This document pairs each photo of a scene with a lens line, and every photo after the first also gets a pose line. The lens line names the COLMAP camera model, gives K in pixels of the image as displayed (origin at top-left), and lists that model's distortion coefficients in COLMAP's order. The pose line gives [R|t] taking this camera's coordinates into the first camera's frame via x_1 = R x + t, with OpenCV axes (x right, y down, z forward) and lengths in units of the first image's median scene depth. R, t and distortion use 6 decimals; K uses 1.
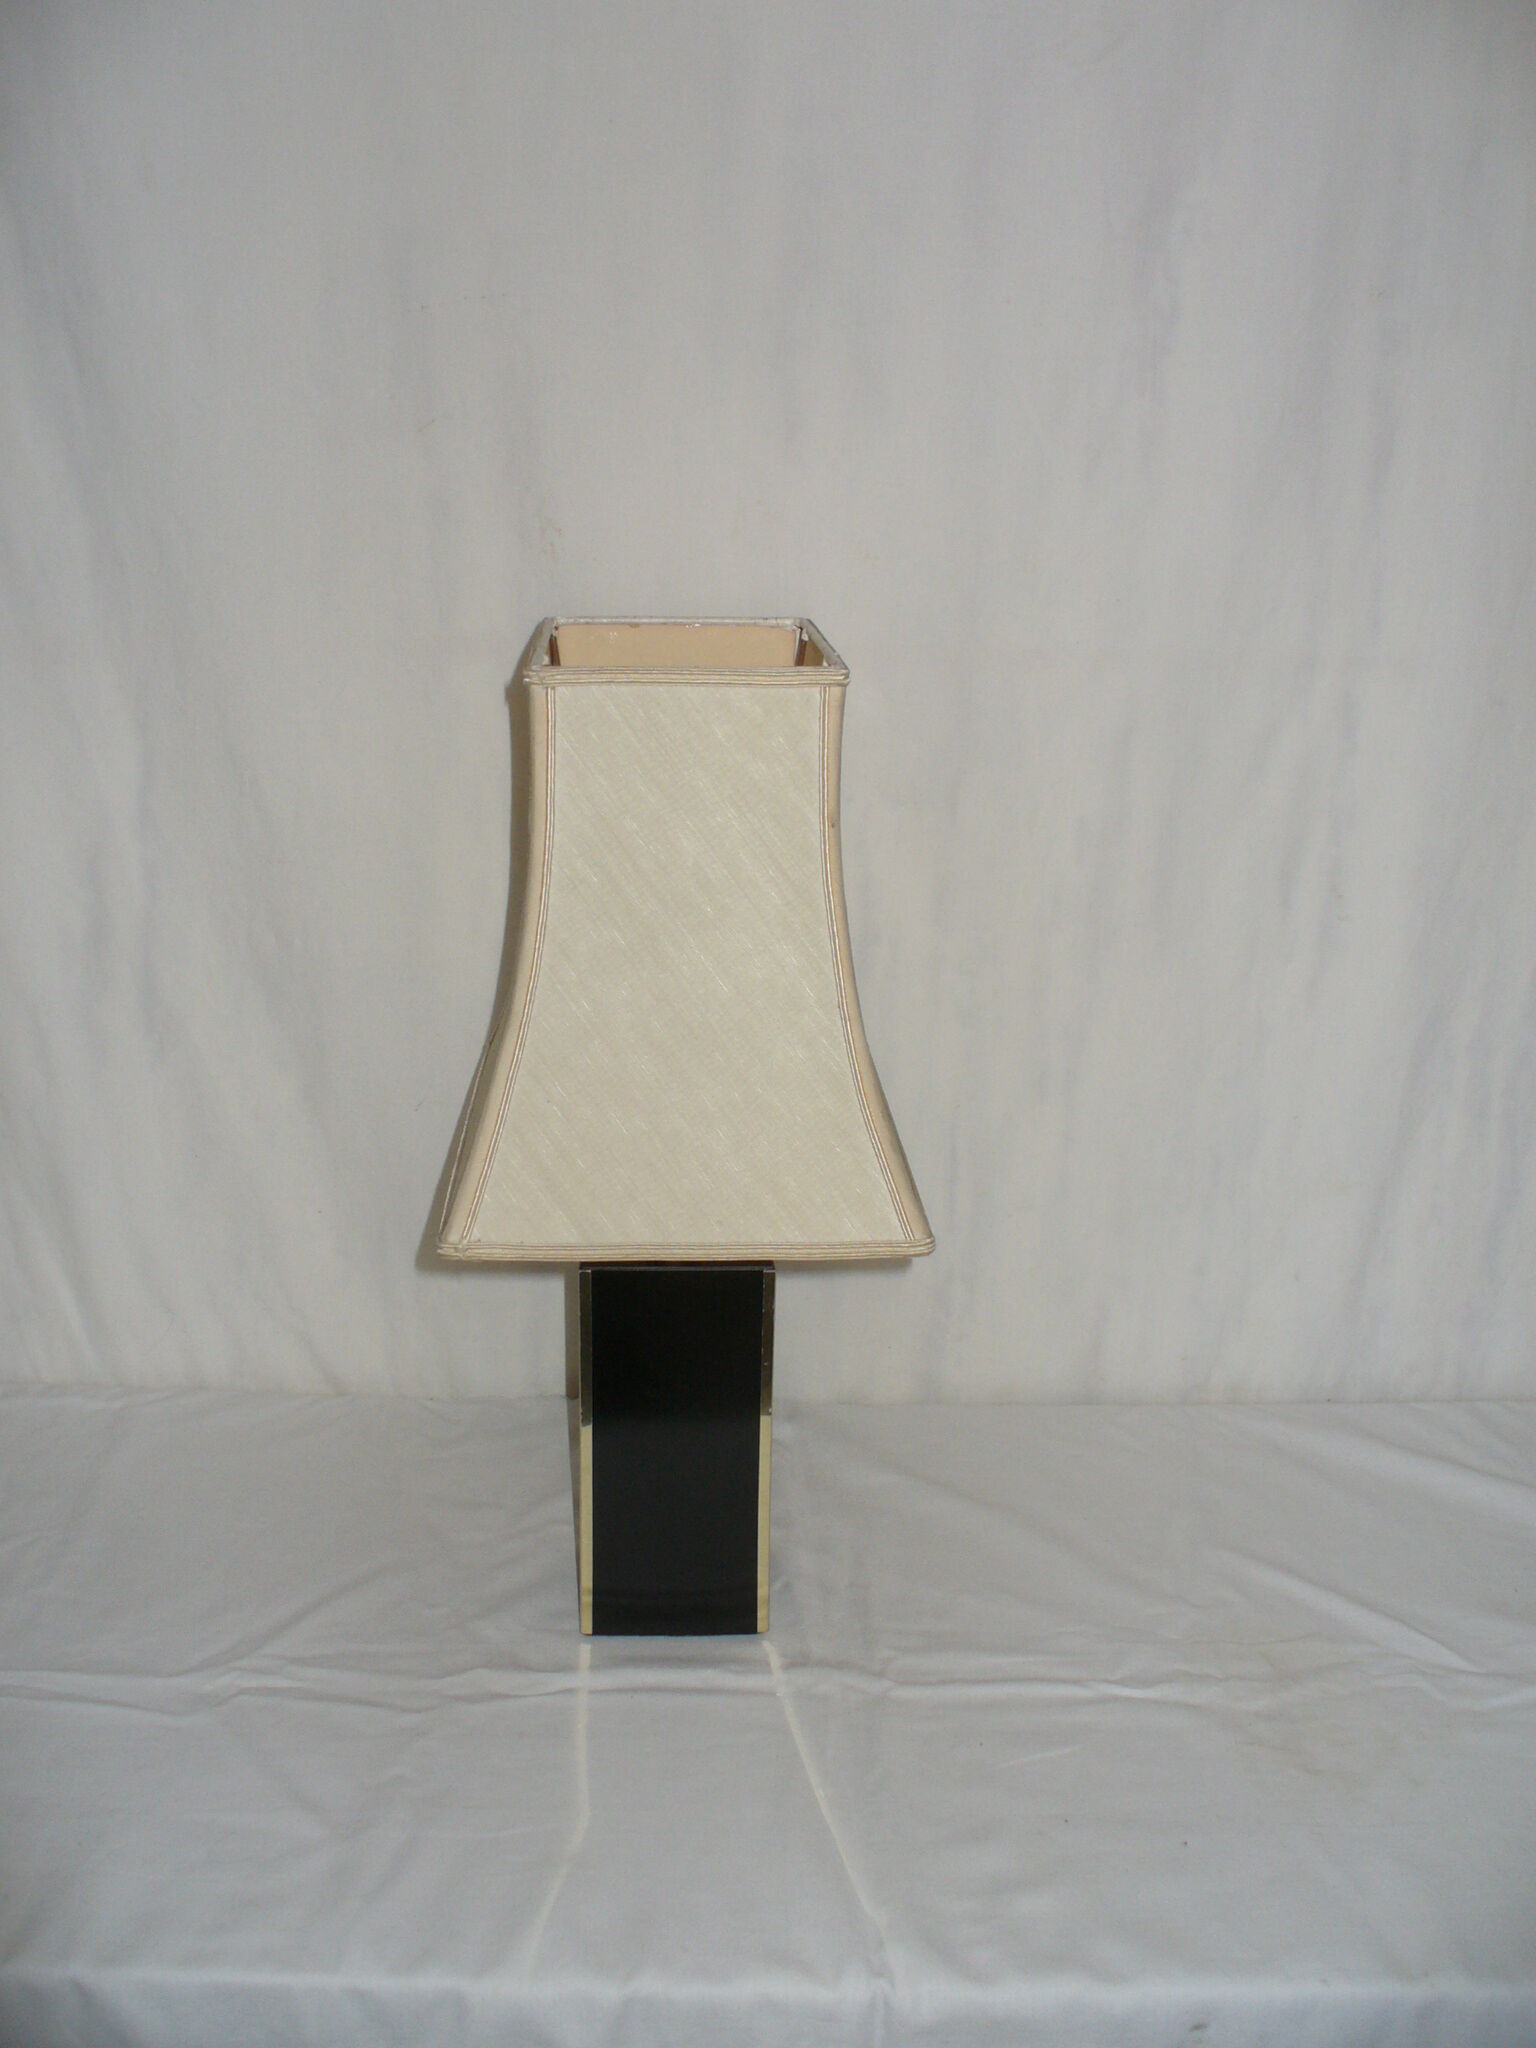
lens RADIAL K [[2391.4, 0, 764.4], [0, 2391.4, 936.4], [0, 0, 1]] dist [-0.221658, 0.045200]
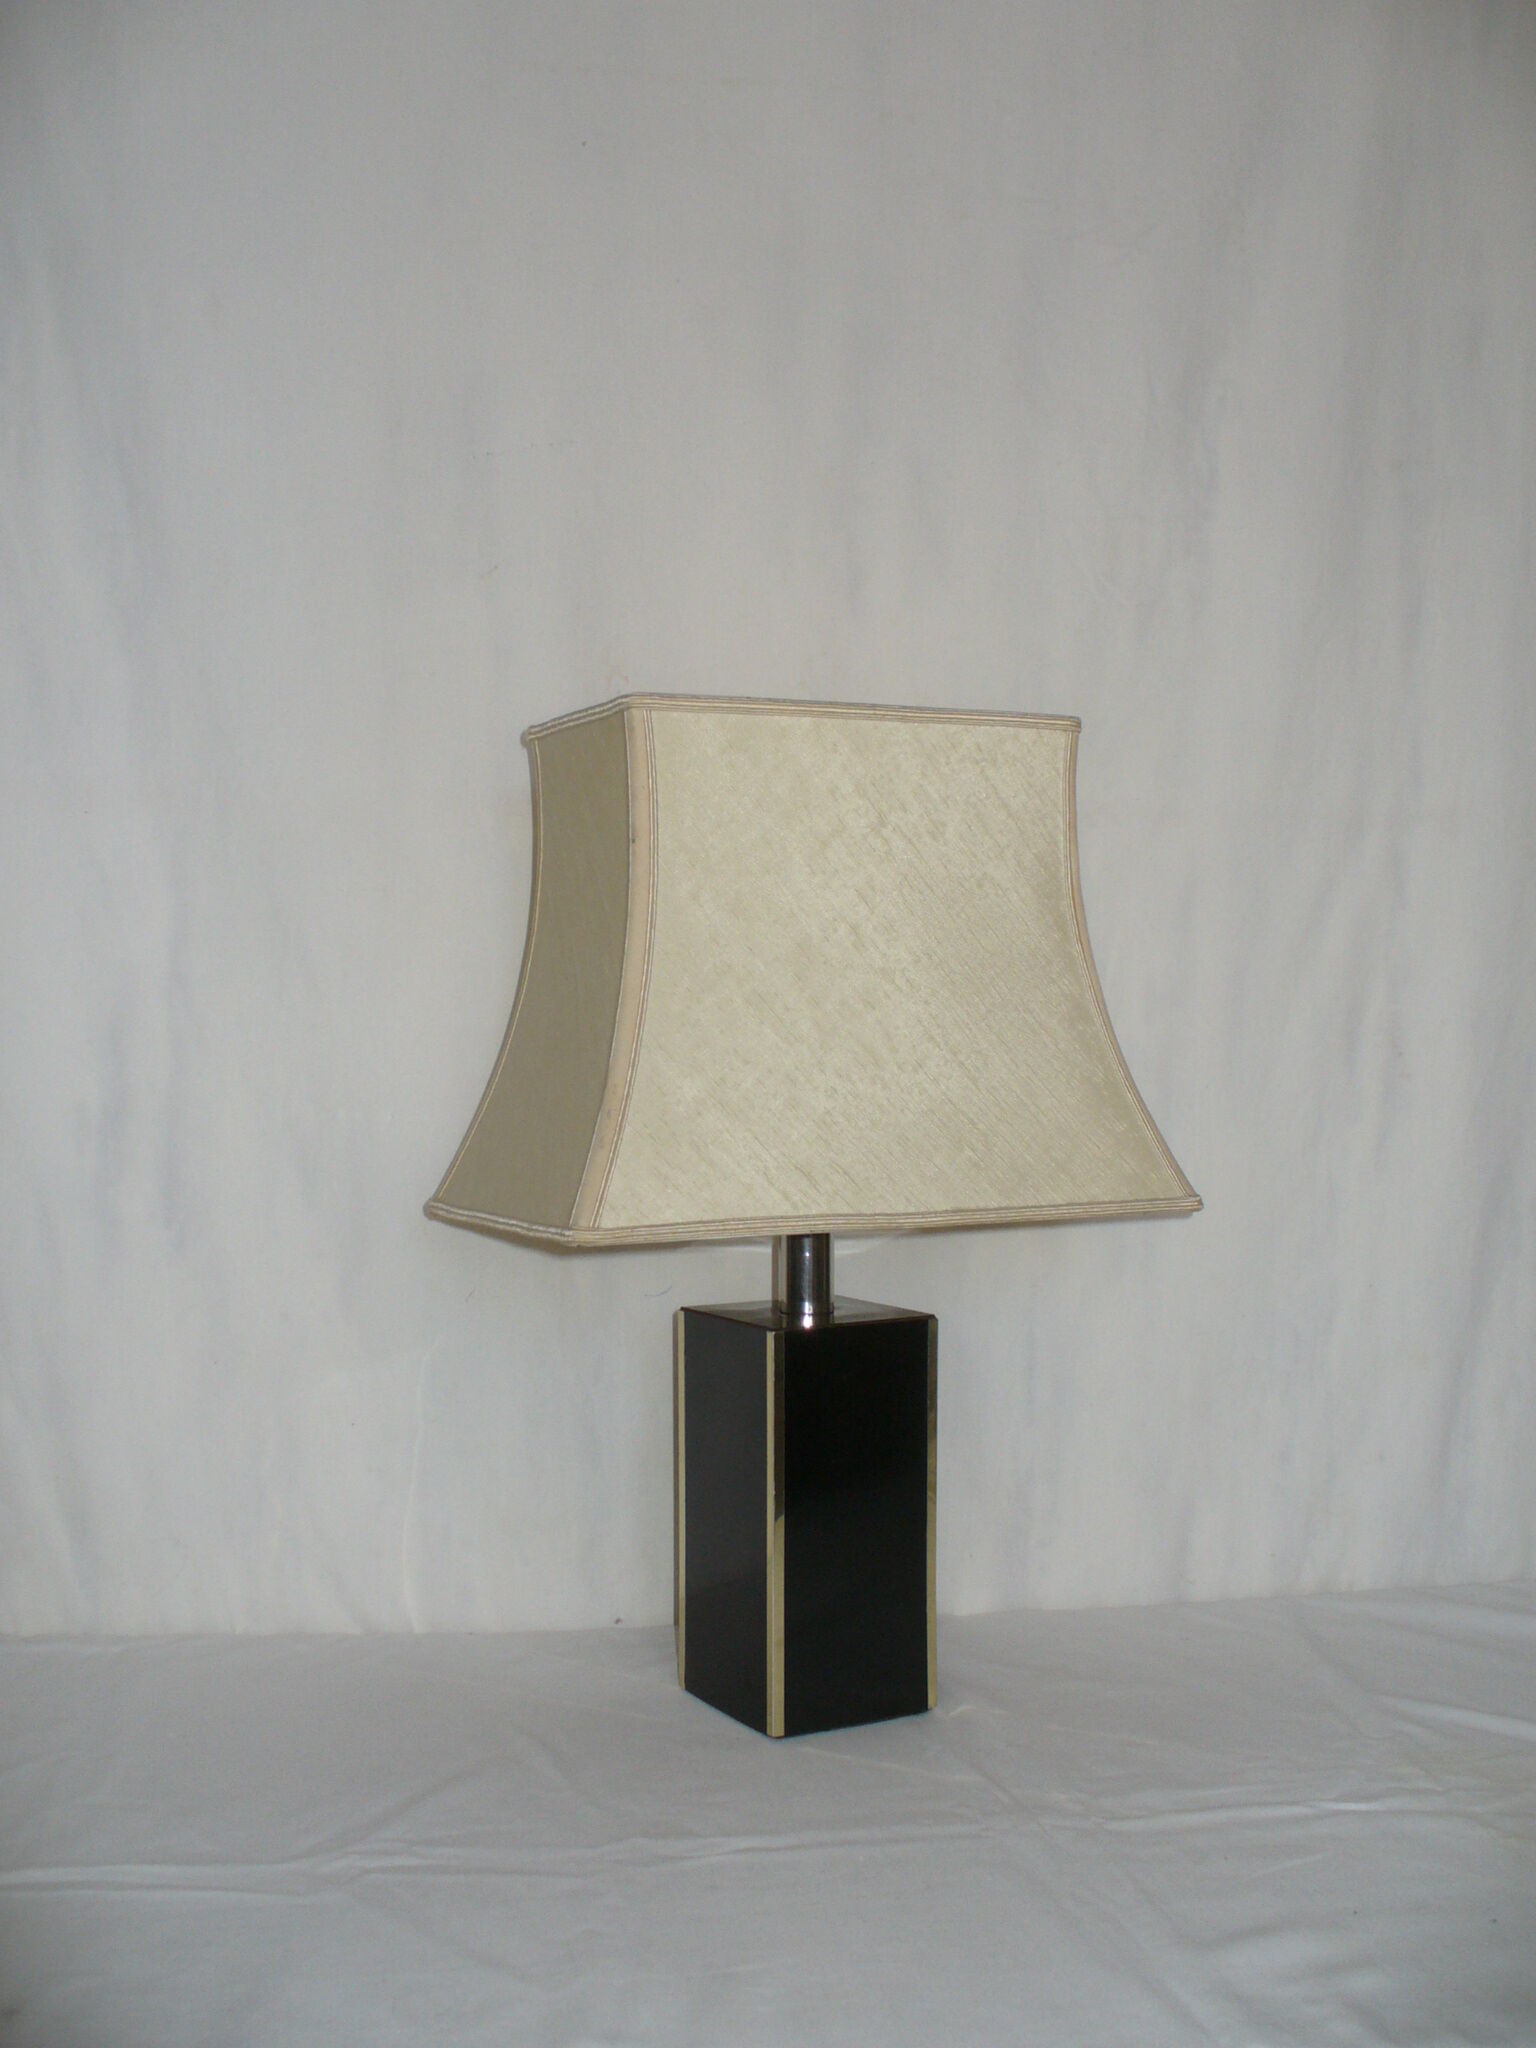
lens RADIAL K [[2391.4, 0, 764.4], [0, 2391.4, 936.4], [0, 0, 1]] dist [-0.221658, 0.045200]
pose [[0.990722, -0.009427, 0.135576, -0.164023], [0.042884, 0.968309, -0.246046, 0.176584], [-0.128960, 0.249577, 0.959729, 0.075287]]
